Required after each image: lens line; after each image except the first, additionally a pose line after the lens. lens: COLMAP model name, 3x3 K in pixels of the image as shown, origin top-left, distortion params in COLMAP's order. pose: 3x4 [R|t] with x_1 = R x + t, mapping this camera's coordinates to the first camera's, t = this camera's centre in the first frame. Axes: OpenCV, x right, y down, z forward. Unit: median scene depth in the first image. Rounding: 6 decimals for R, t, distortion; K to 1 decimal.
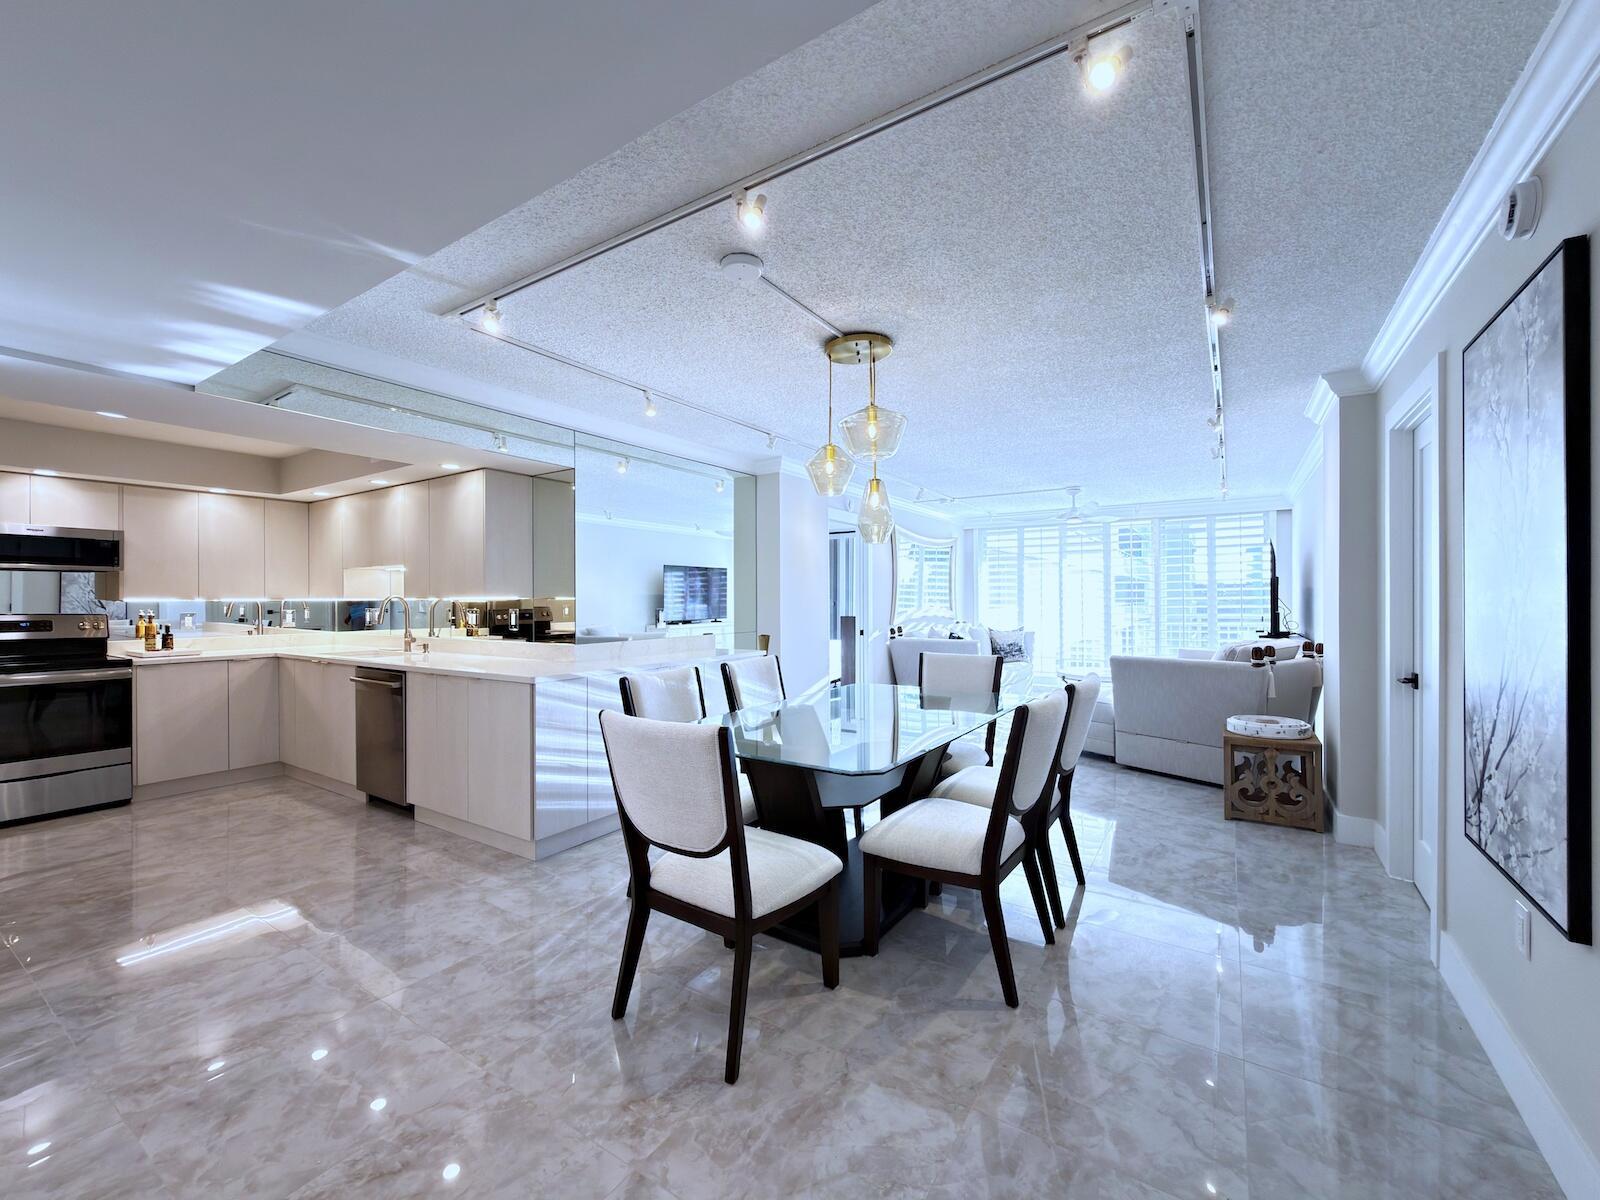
lens RADIAL K [[649.4, 0, 787.6], [0, 649.4, 599.9], [0, 0, 1]] dist [0.002207, 0.000447]
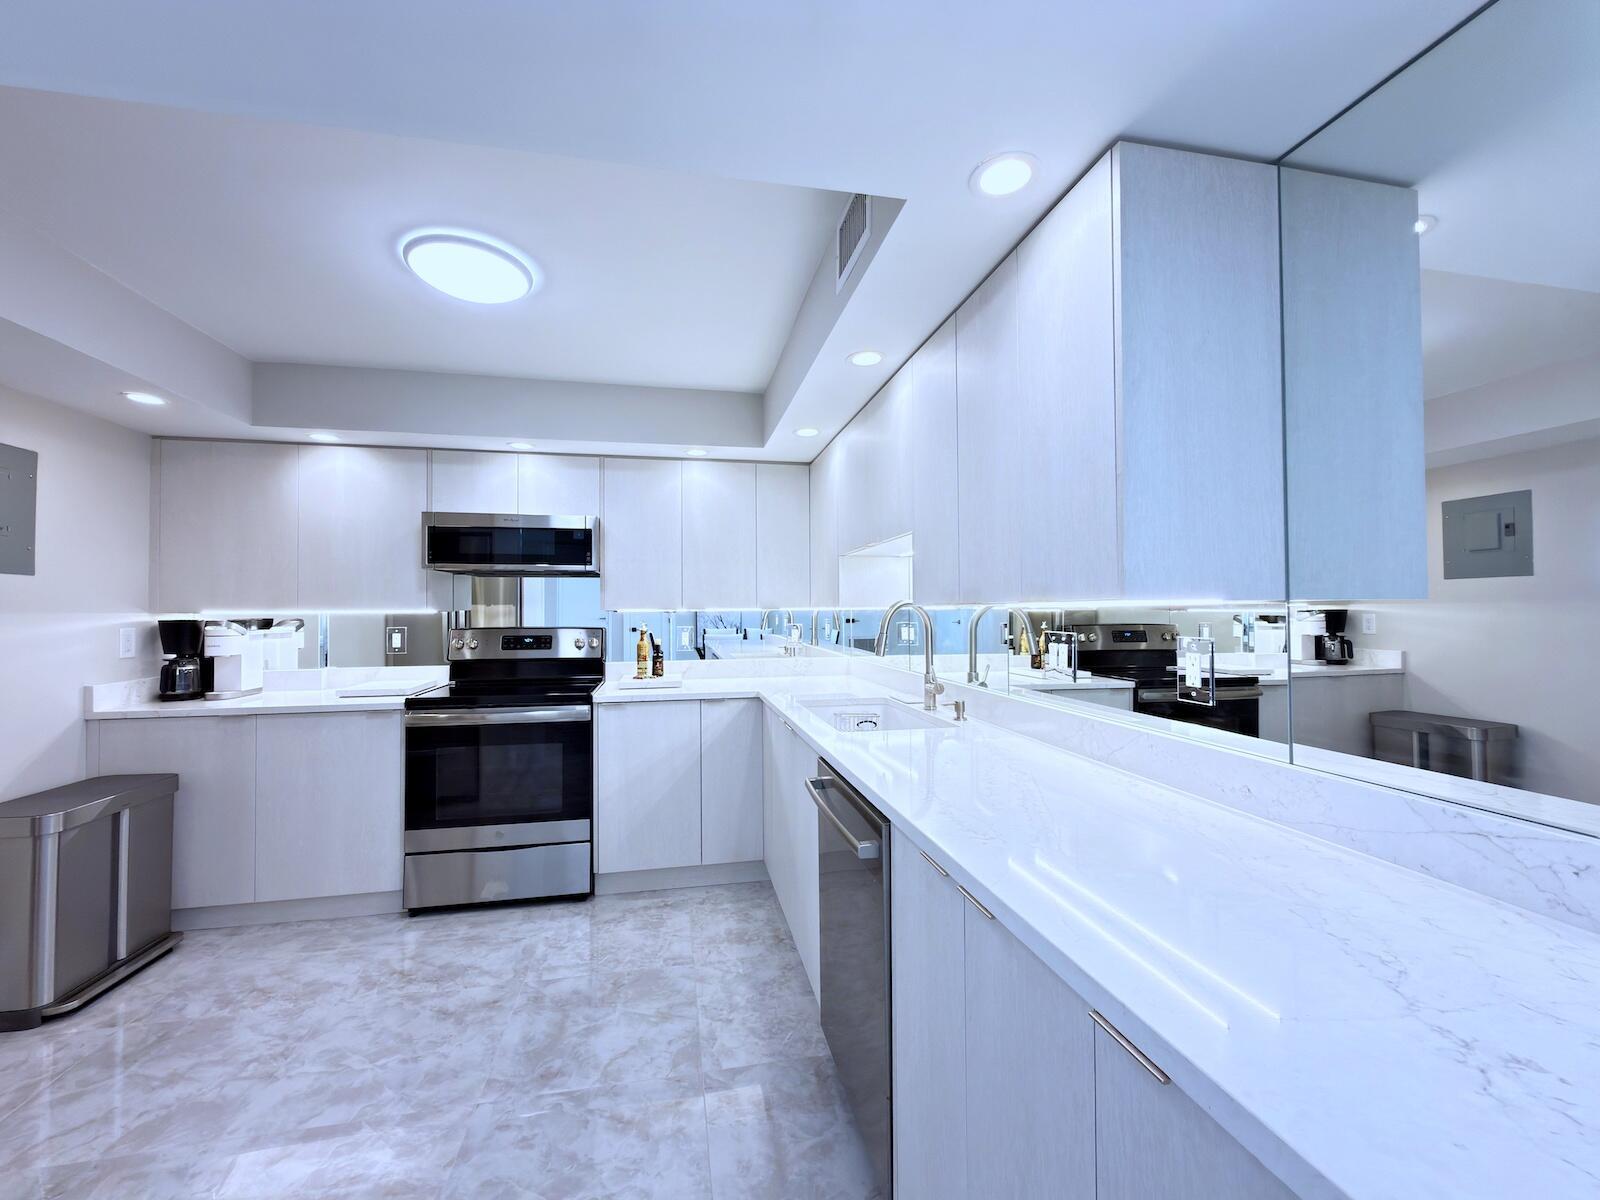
lens RADIAL K [[649.4, 0, 801.2], [0, 649.4, 597.1], [0, 0, 1]] dist [0.002207, 0.000447]
pose [[0.707089, -0.017825, -0.706900, -0.357466], [0.003731, 0.999762, -0.021478, 0.001240], [0.707115, 0.012550, 0.706988, 0.687450]]
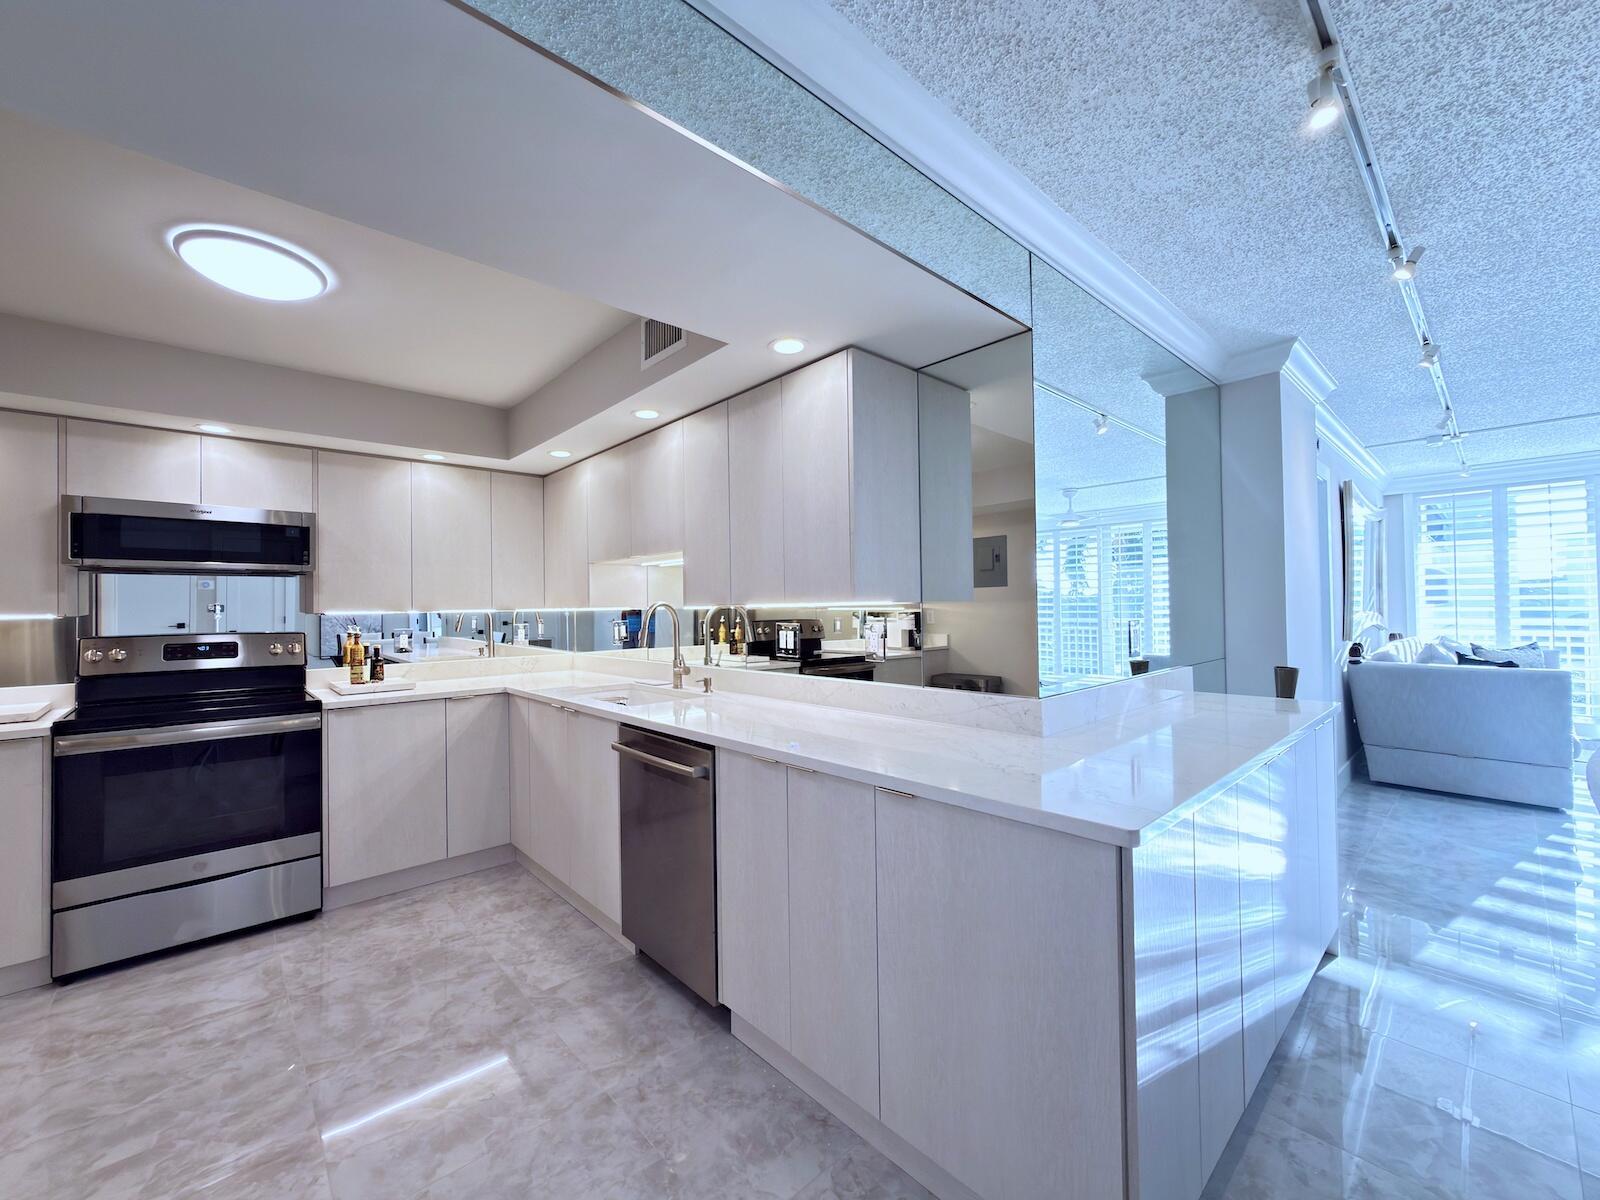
lens RADIAL K [[649.4, 0, 791.9], [0, 649.4, 596.4], [0, 0, 1]] dist [0.002207, 0.000447]
pose [[0.966722, -0.016176, -0.255316, -0.374740], [0.011905, 0.999762, -0.018267, 0.000722], [0.255551, 0.014619, 0.966685, 0.488330]]
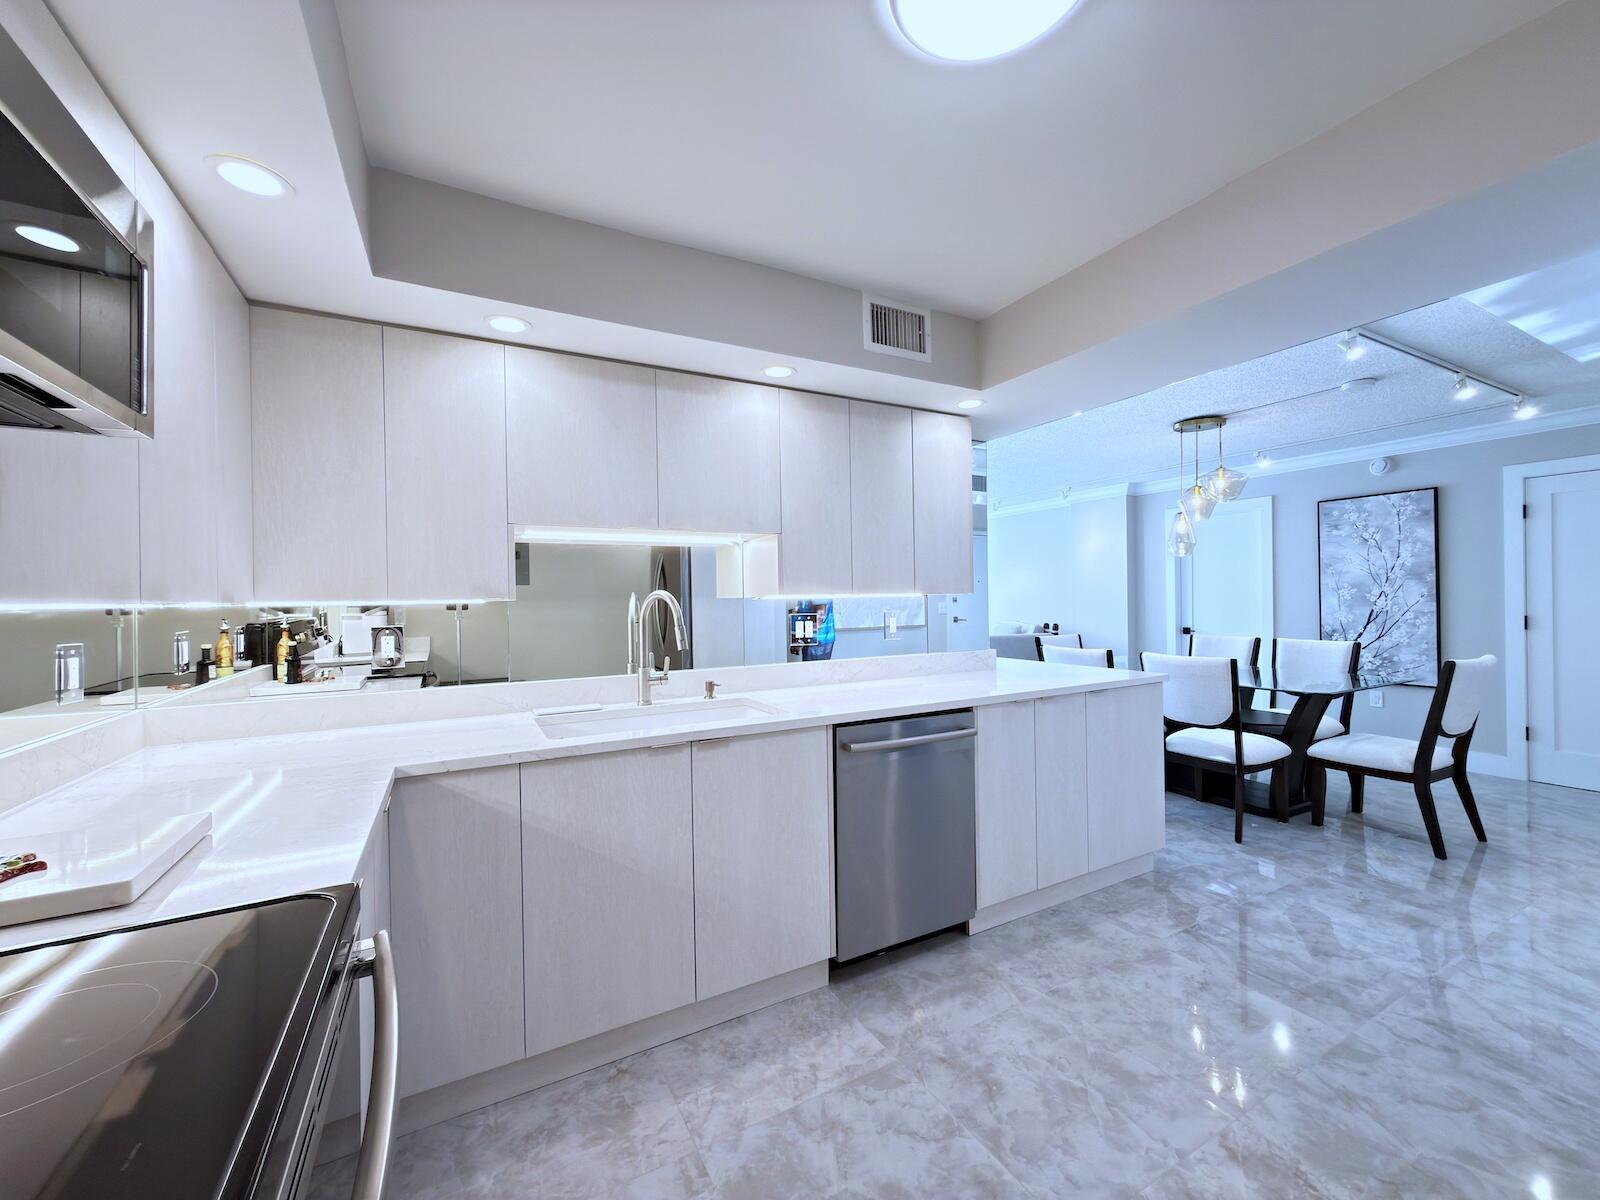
lens RADIAL K [[649.4, 0, 796.9], [0, 649.4, 599.3], [0, 0, 1]] dist [0.002207, 0.000447]
pose [[0.467692, -0.002473, 0.883888, -1.174615], [0.015030, 0.999874, -0.005155, 0.004537], [-0.883763, 0.015696, 0.467671, 0.810737]]
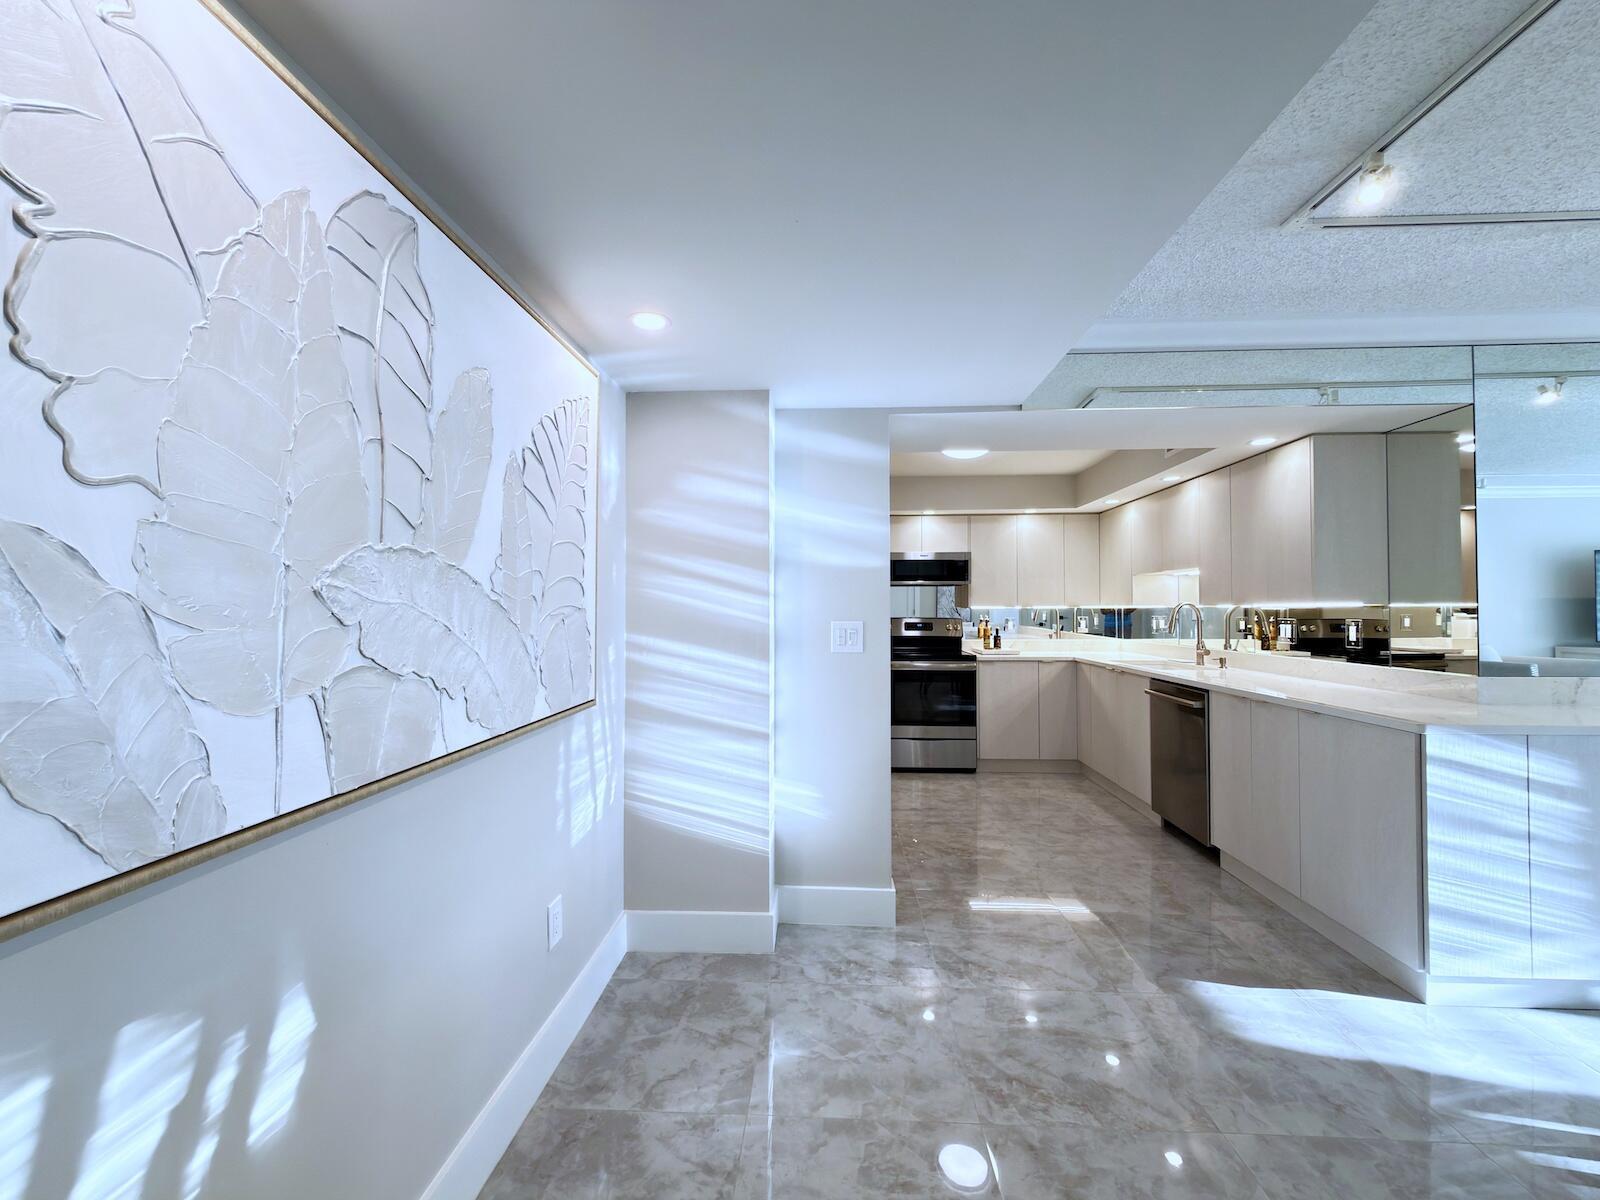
lens RADIAL K [[649.4, 0, 810.4], [0, 649.4, 600.4], [0, 0, 1]] dist [0.002207, 0.000447]
pose [[0.511662, -0.009560, -0.859133, -0.111850], [0.000537, 0.999941, -0.010807, 0.000124], [0.859186, 0.005068, 0.511637, 0.102166]]
